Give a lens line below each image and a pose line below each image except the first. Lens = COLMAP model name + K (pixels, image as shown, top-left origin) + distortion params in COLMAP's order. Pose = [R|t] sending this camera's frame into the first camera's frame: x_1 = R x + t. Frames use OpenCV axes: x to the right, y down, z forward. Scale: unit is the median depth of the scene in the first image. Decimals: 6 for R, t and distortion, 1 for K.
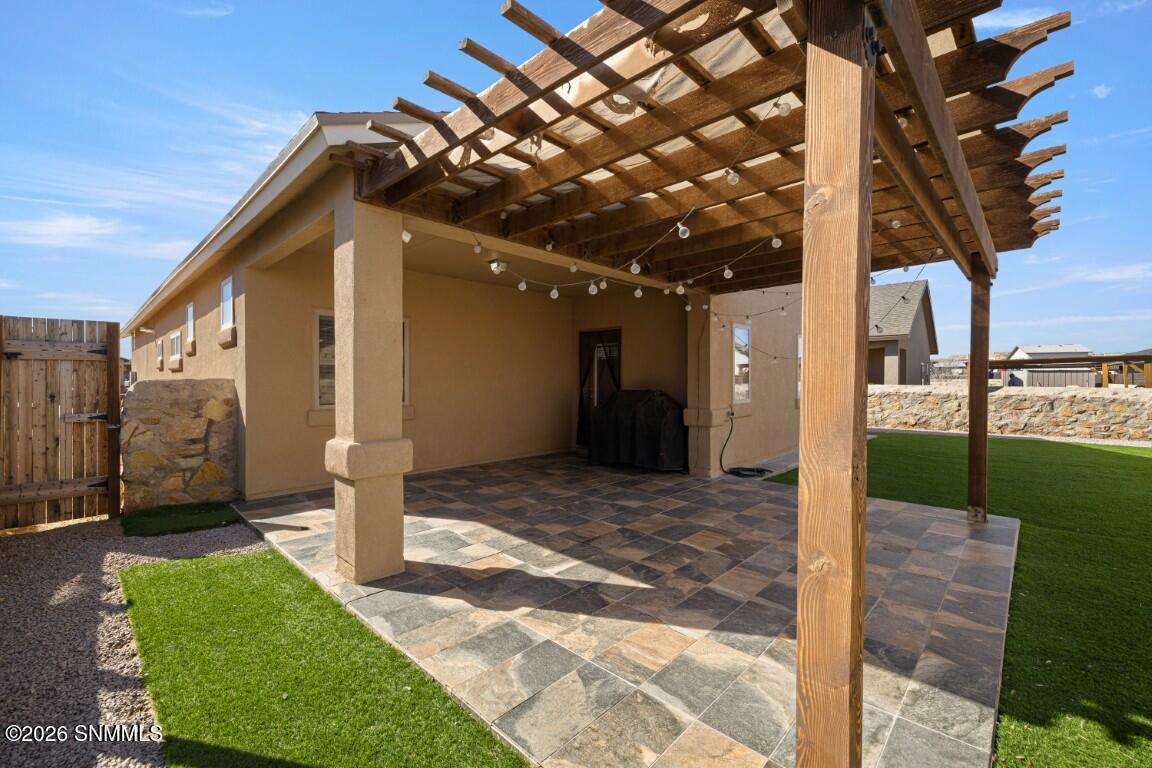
lens RADIAL K [[478.5, 0, 572.6], [0, 478.5, 382.8], [0, 0, 1]] dist [0.000745, 0.000268]
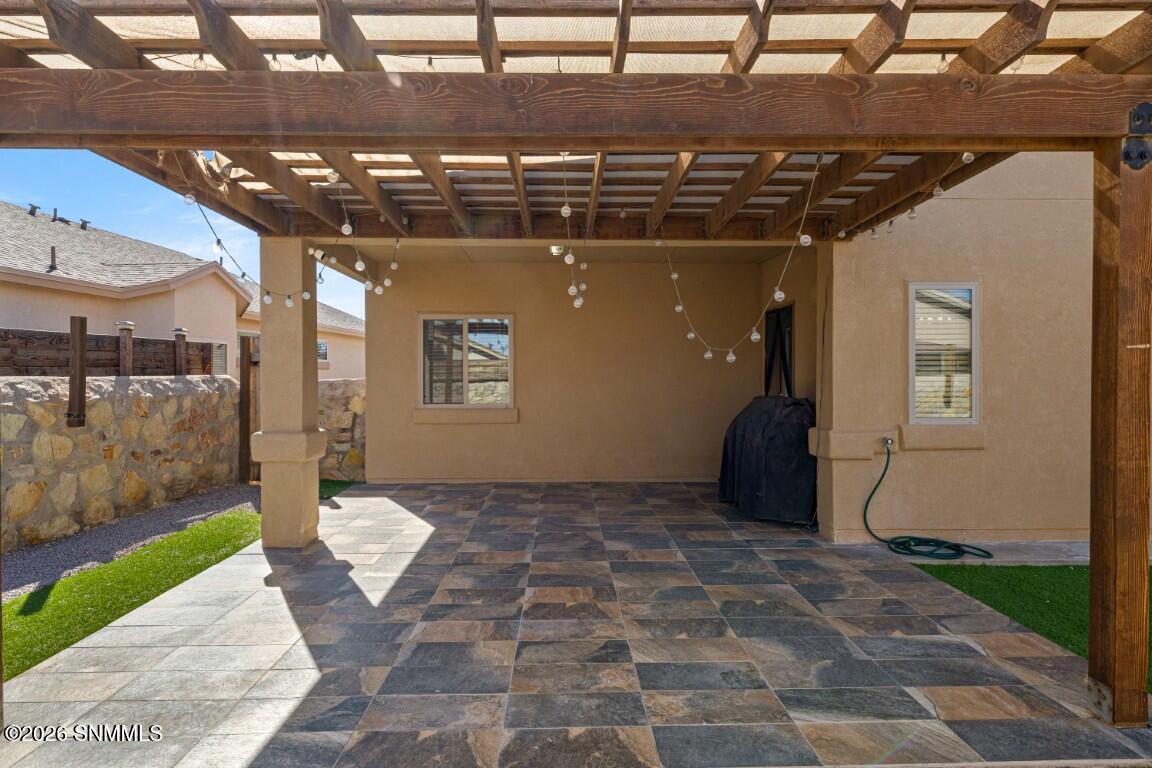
lens RADIAL K [[653.0, 0, 576.4], [0, 653.0, 380.4], [0, 0, 1]] dist [0.003017, -0.000625]
pose [[0.710889, 0.003039, -0.703298, 1.040787], [-0.005769, 0.999982, -0.001510, -0.008808], [0.703281, 0.005131, 0.710894, 0.289539]]
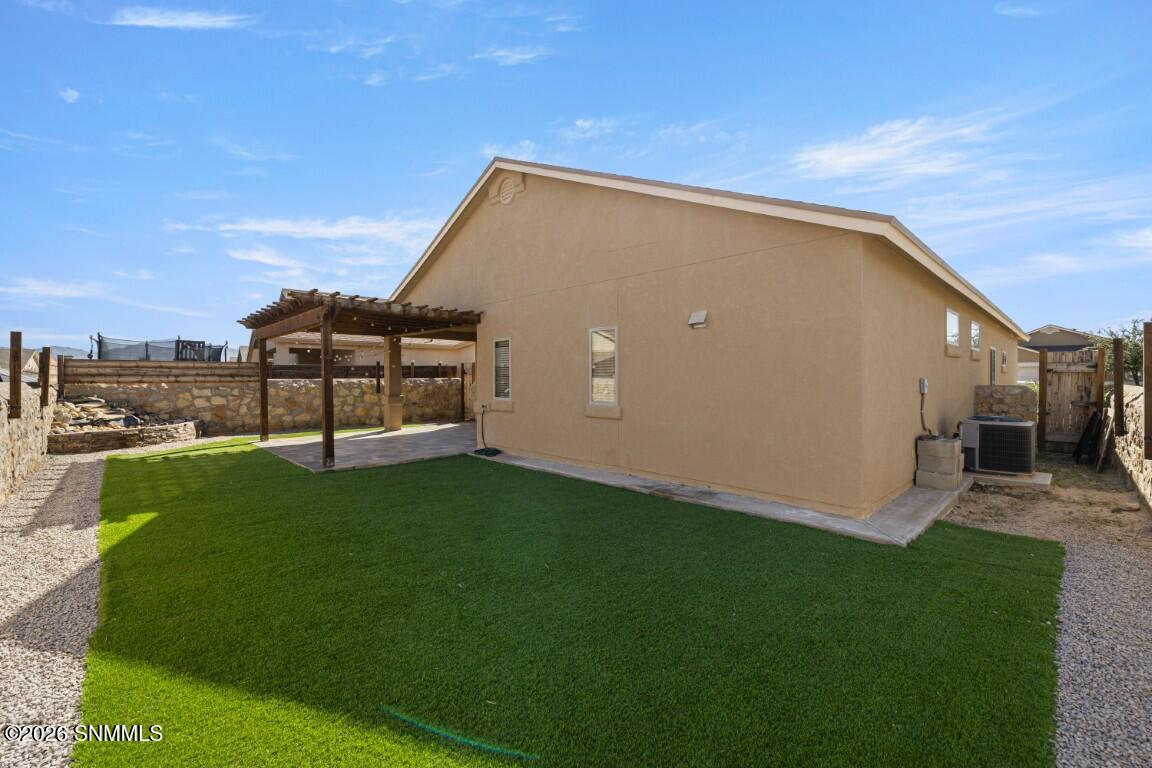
lens RADIAL K [[478.5, 0, 576.4], [0, 478.5, 381.2], [0, 0, 1]] dist [0.000745, 0.000268]
pose [[-0.030326, 0.007102, -0.999515, 2.882309], [-0.007083, 0.999948, 0.007320, -0.031351], [0.999515, 0.007302, -0.030274, 2.218540]]
